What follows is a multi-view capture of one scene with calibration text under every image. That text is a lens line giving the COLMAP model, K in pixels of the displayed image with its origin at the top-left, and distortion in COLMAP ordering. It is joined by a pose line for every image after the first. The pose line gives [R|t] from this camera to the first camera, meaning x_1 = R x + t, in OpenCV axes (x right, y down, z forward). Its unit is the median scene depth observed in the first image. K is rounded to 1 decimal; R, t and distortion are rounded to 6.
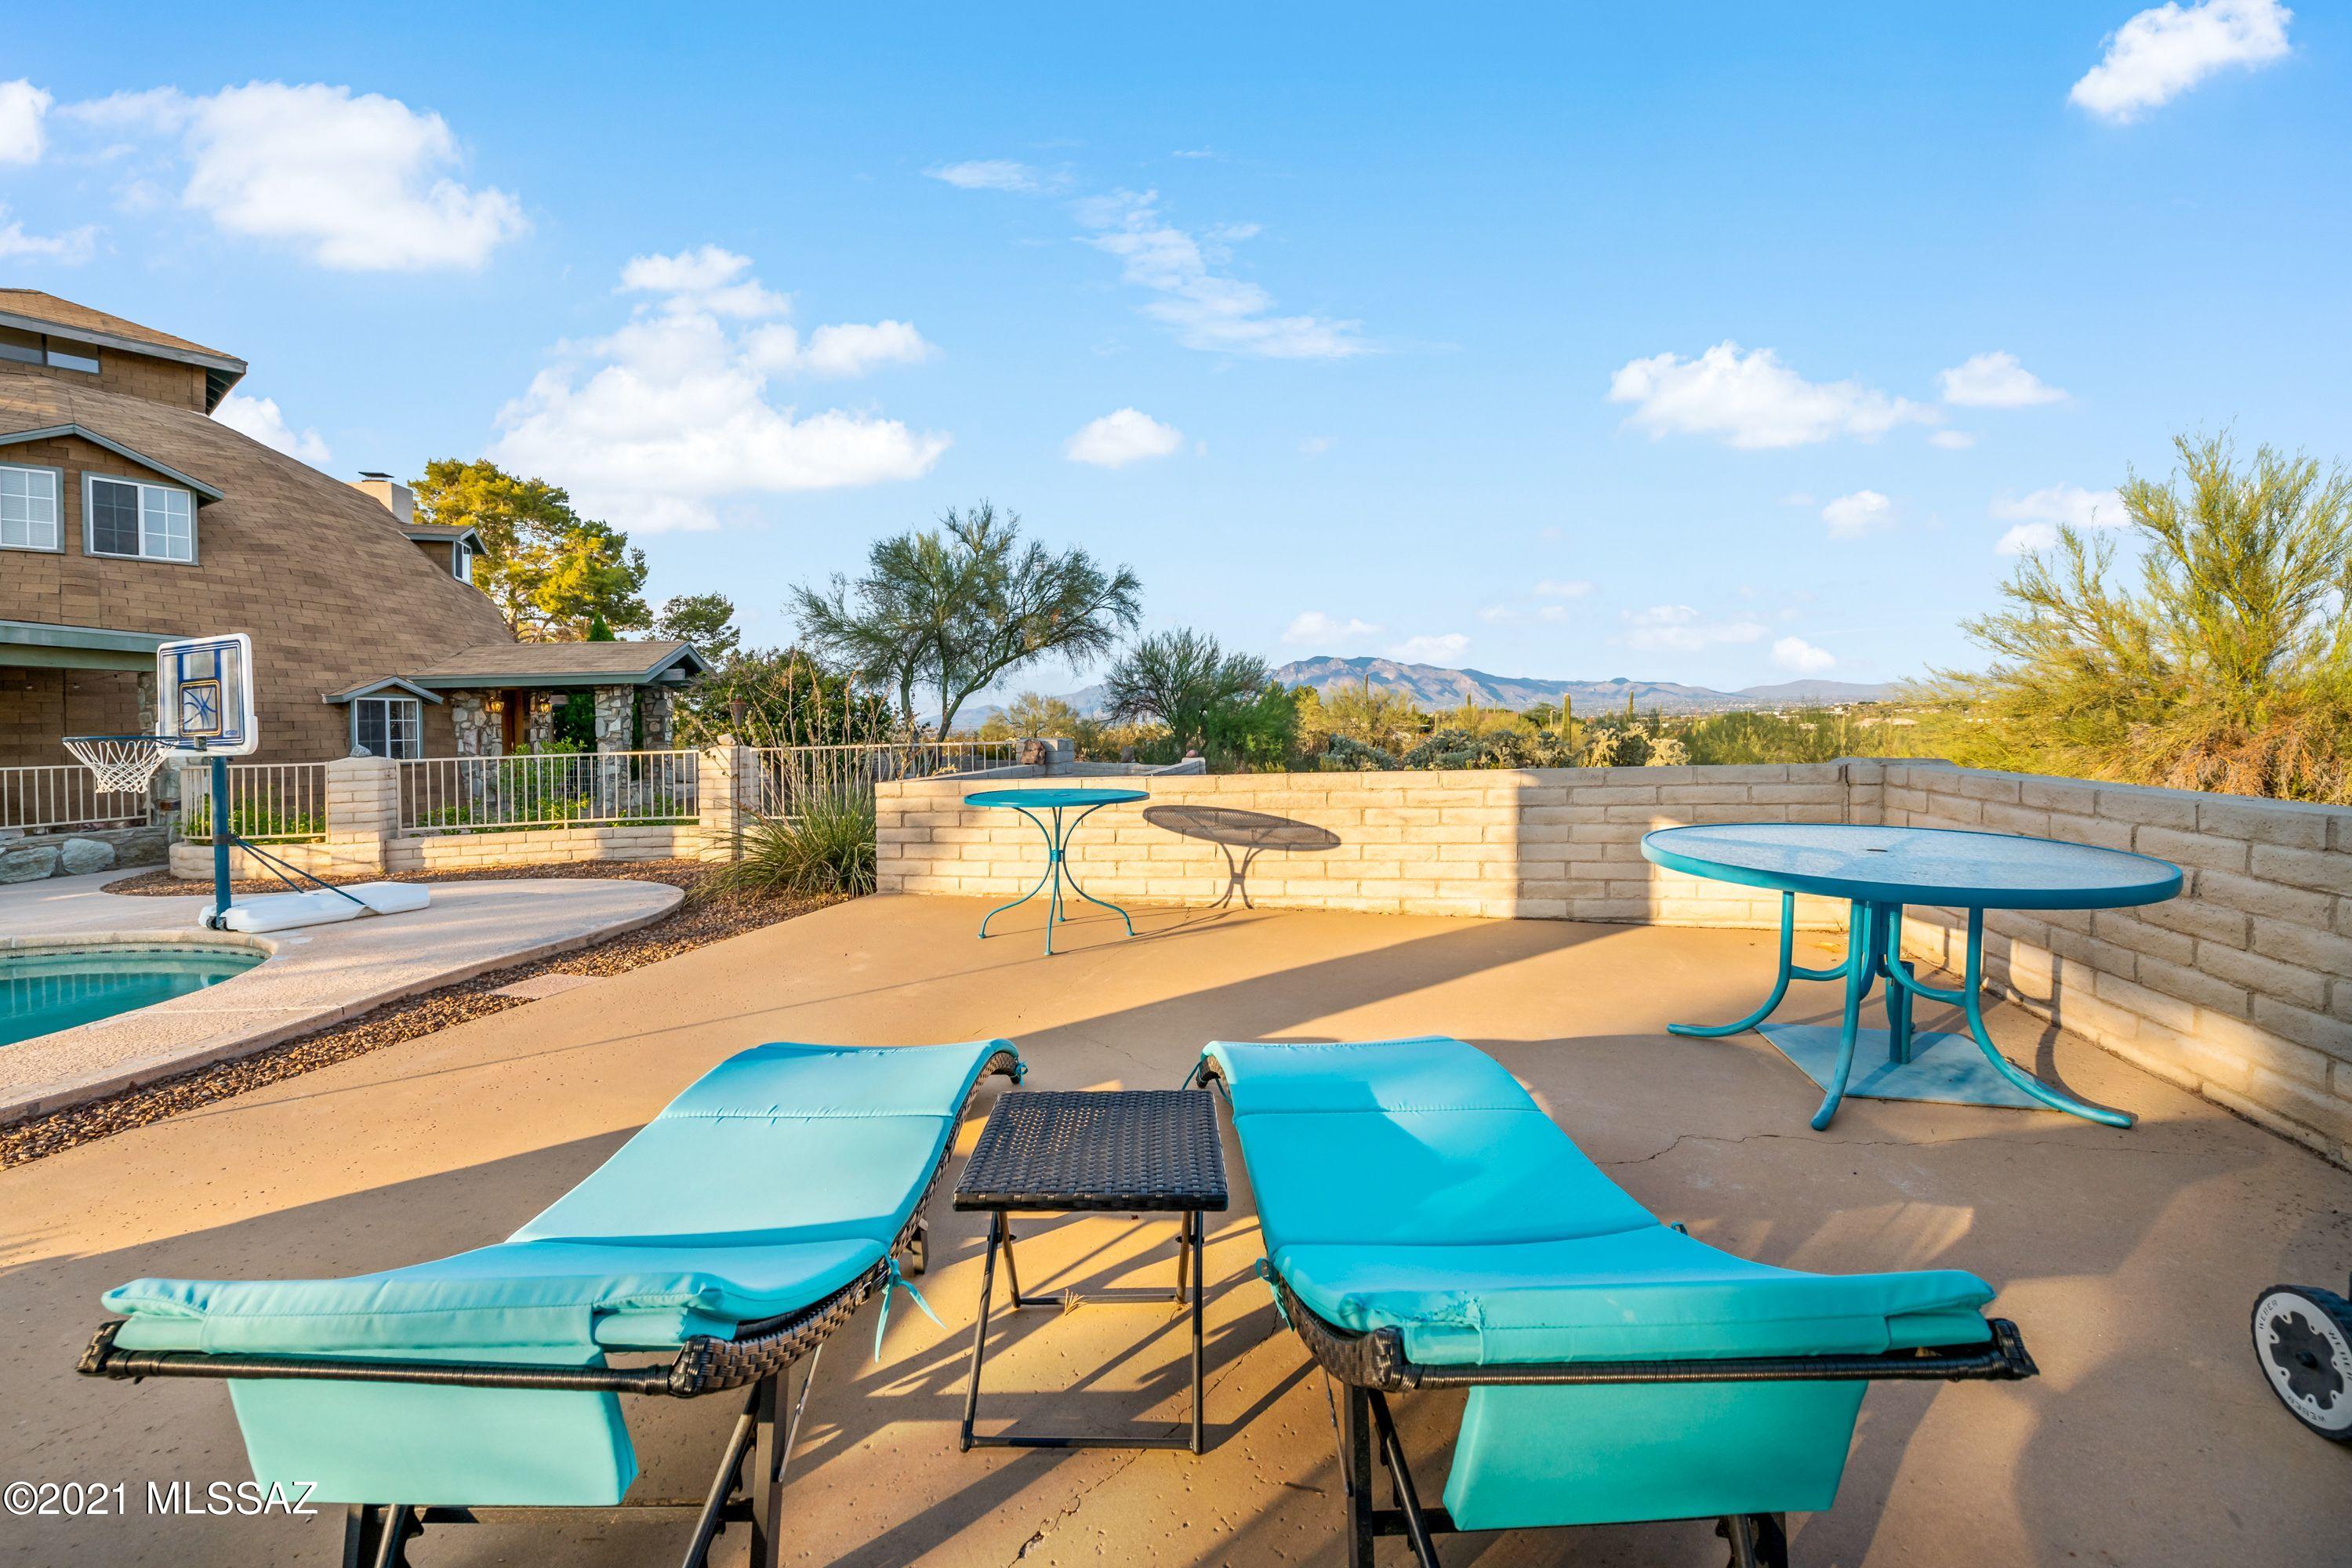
lens RADIAL K [[944.6, 0, 1176.0], [0, 944.6, 784.0], [0, 0, 1]] dist [-0.000169, -0.003366]
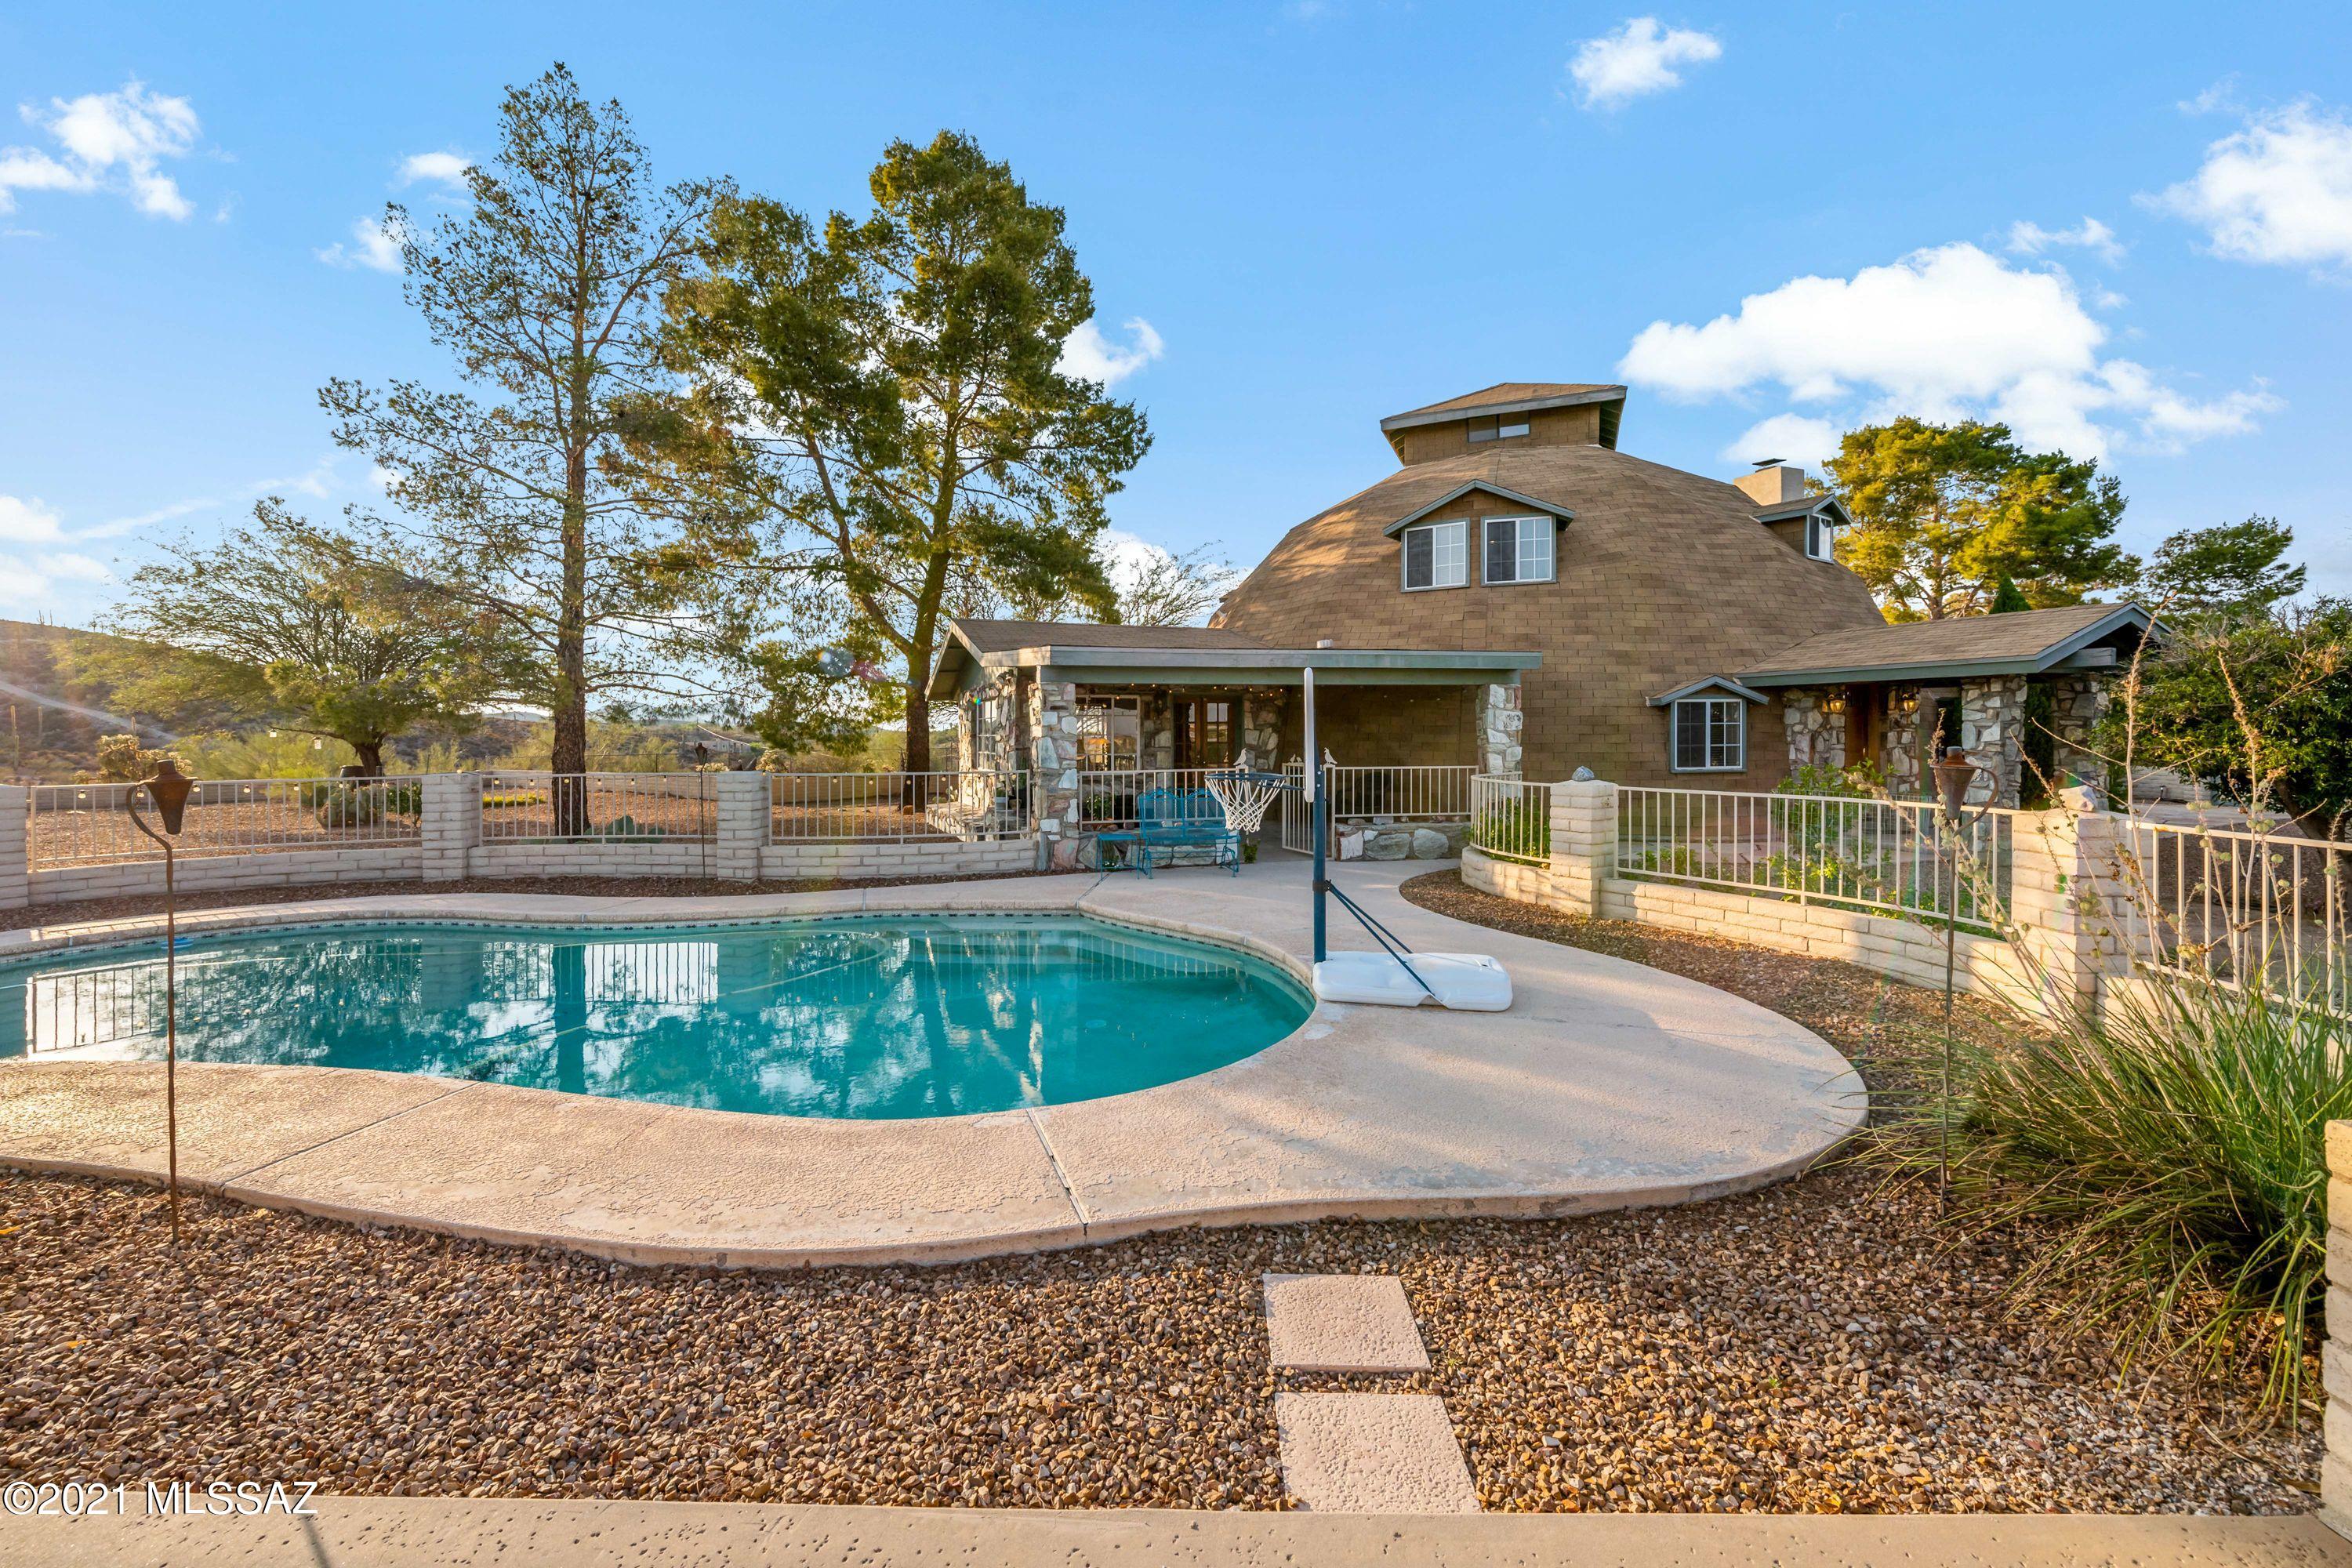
lens RADIAL K [[937.6, 0, 1175.2], [0, 937.6, 708.1], [0, 0, 1]] dist [-0.000527, -0.003876]
pose [[0.228486, 0.007014, -0.973522, -0.054868], [-0.059331, 0.998216, -0.006733, -0.038386], [0.971738, 0.059299, 0.228494, 0.240541]]
